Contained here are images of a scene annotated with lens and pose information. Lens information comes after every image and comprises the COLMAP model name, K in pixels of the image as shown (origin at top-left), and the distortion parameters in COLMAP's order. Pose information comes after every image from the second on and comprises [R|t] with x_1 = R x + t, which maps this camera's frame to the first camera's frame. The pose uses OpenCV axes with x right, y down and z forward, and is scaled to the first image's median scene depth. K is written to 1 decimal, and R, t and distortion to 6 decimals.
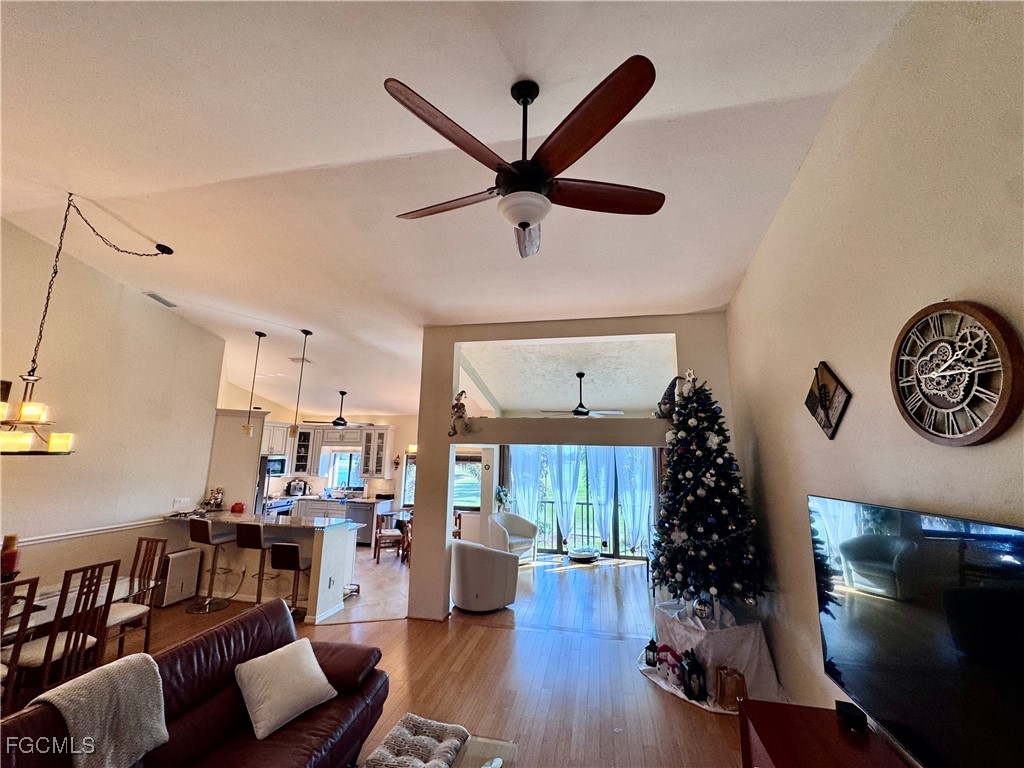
lens RADIAL K [[409.9, 0, 512.0], [0, 409.9, 384.0], [0, 0, 1]] dist [-0.002602, -0.000219]
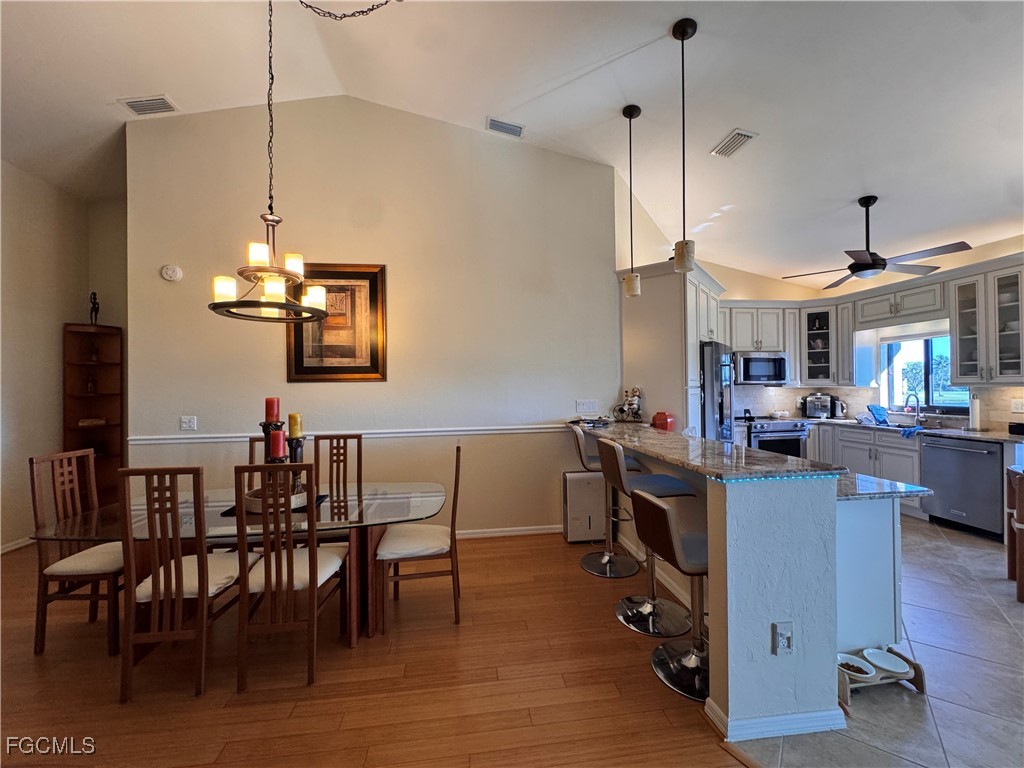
lens RADIAL K [[409.9, 0, 512.0], [0, 409.9, 384.0], [0, 0, 1]] dist [-0.002602, -0.000219]
pose [[0.332605, -0.027578, -0.942663, -0.174556], [0.177957, 0.983450, 0.034018, 0.206121], [0.926124, -0.179068, 0.332008, 0.653259]]
